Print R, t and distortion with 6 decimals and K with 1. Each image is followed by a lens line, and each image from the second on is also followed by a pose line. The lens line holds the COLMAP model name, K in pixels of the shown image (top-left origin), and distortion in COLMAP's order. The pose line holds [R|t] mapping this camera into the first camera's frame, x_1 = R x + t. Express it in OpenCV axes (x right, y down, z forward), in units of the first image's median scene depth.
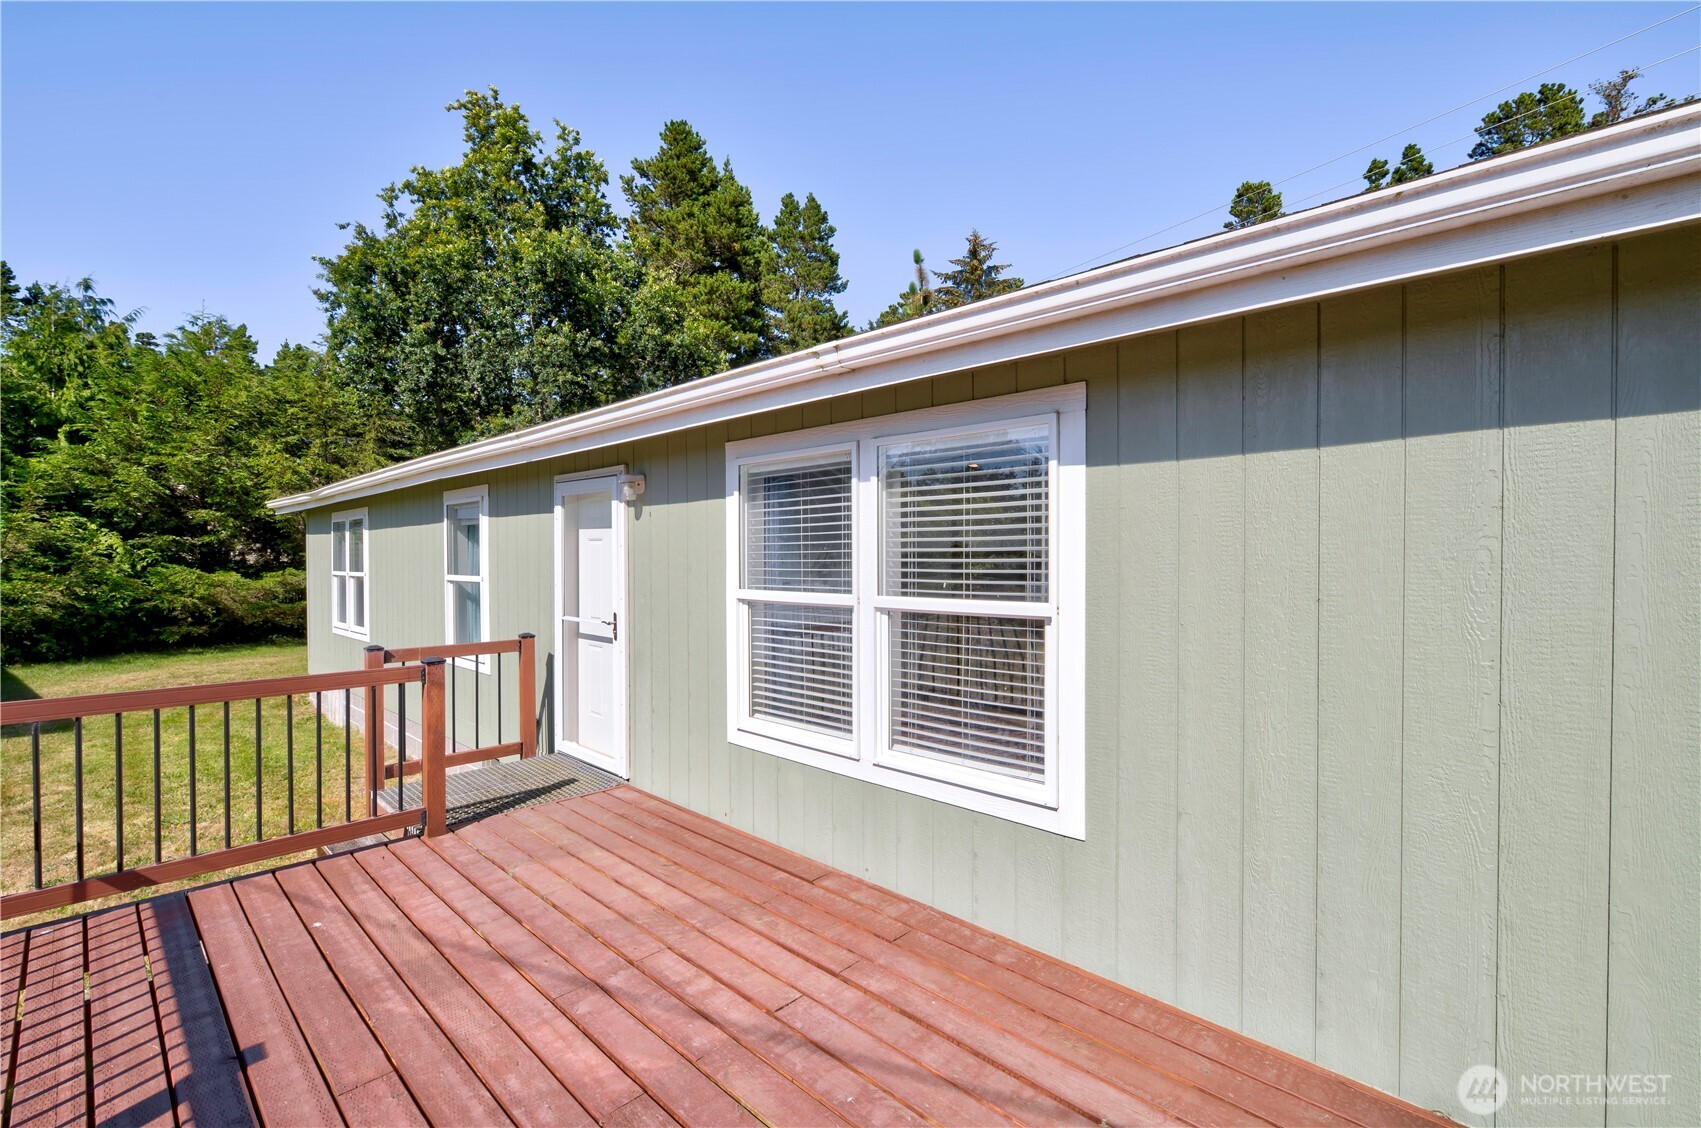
lens RADIAL K [[723.8, 0, 842.9], [0, 723.8, 565.1], [0, 0, 1]] dist [-0.004016, 0.001846]
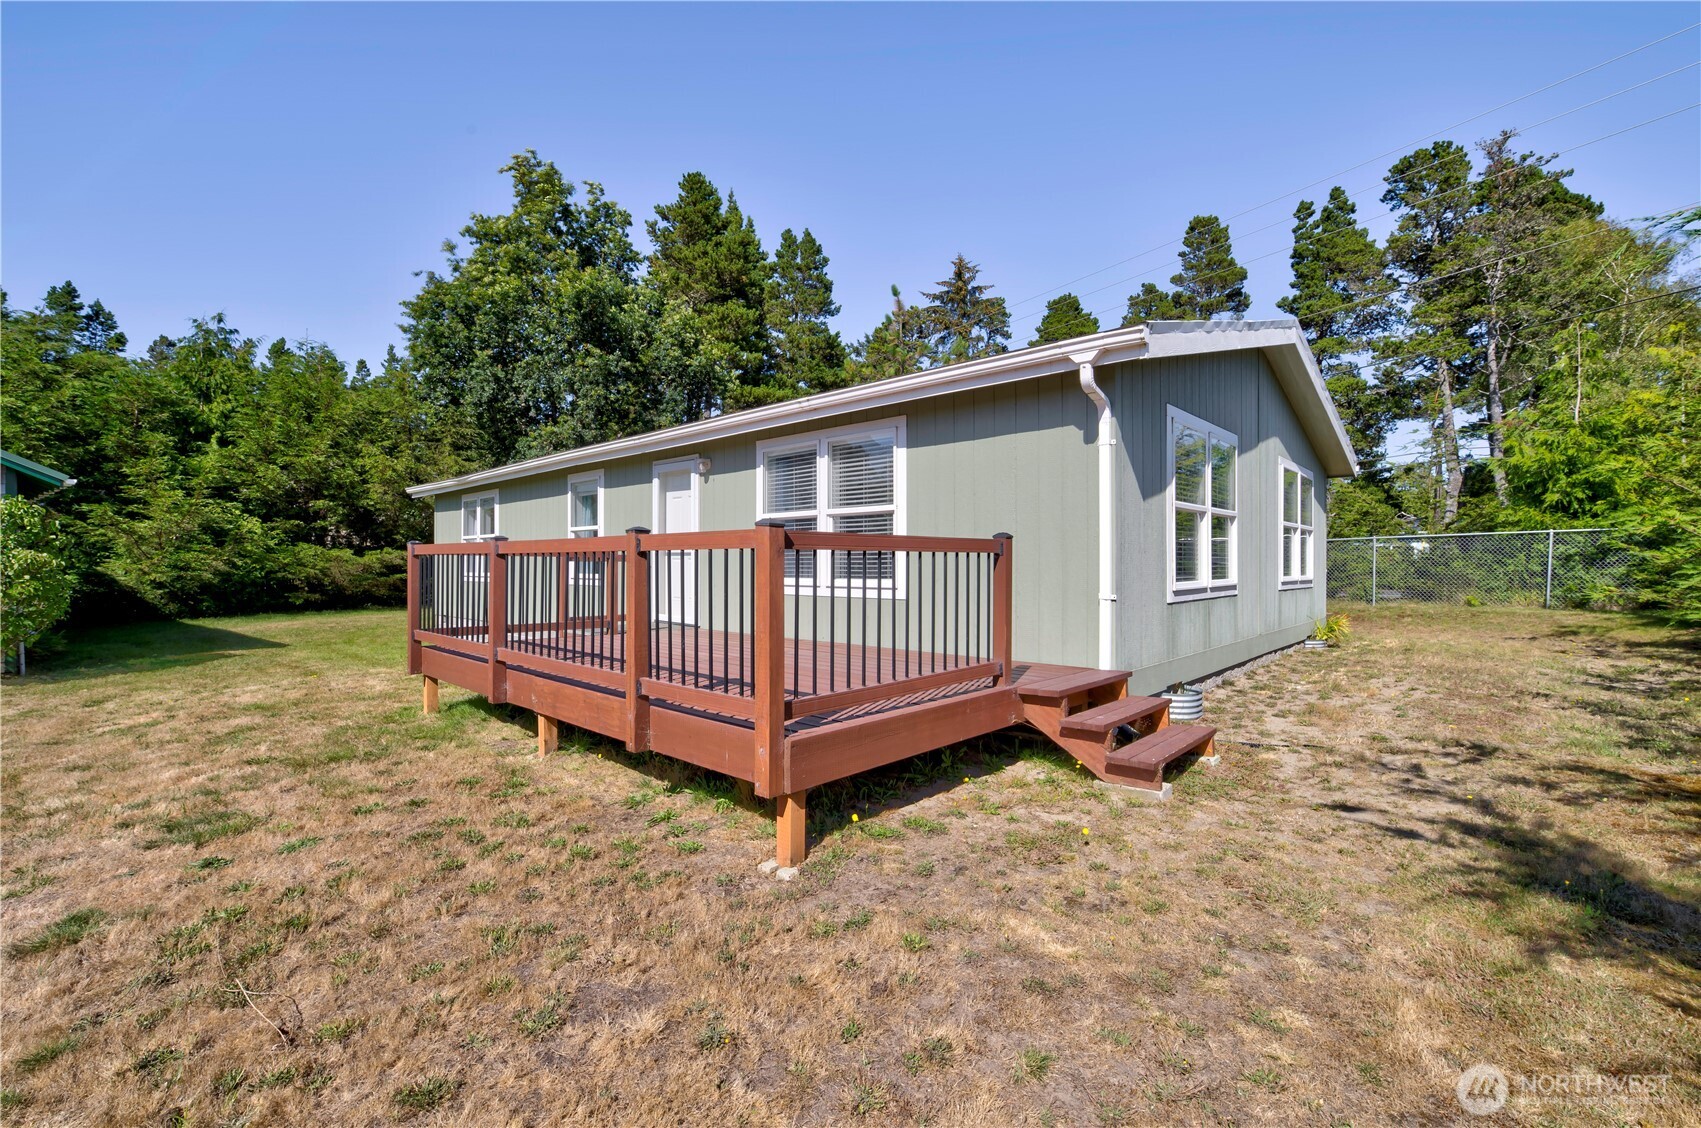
lens RADIAL K [[723.8, 0, 844.2], [0, 723.8, 576.5], [0, 0, 1]] dist [-0.004016, 0.001846]
pose [[0.999998, 0.001517, 0.001338, 0.016634], [-0.001524, 0.999987, 0.004890, 0.037278], [-0.001331, -0.004892, 0.999987, -0.194891]]
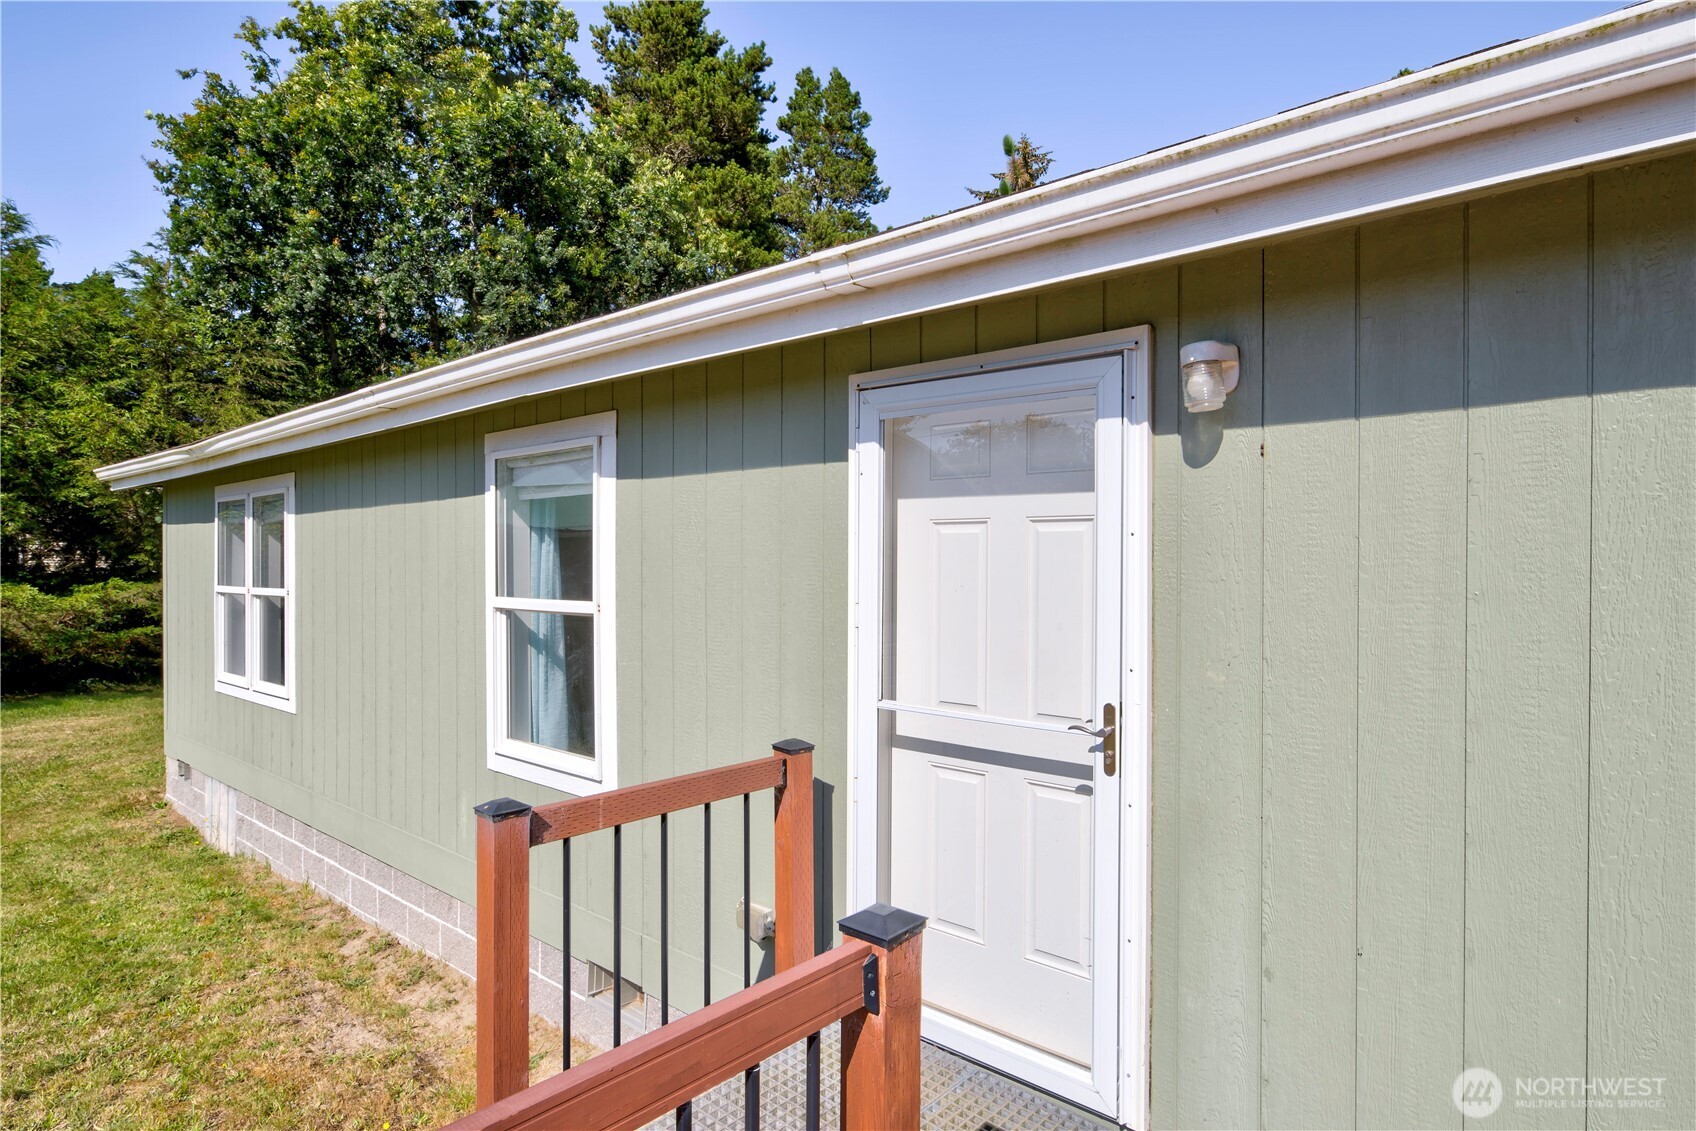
lens RADIAL K [[906.2, 0, 863.2], [0, 906.2, 567.0], [0, 0, 1]] dist [-0.005772, -0.007668]
pose [[0.998127, -0.001578, 0.061161, -0.108005], [0.001805, 0.999992, -0.003657, -0.001642], [-0.061154, 0.003761, 0.998121, 0.112944]]
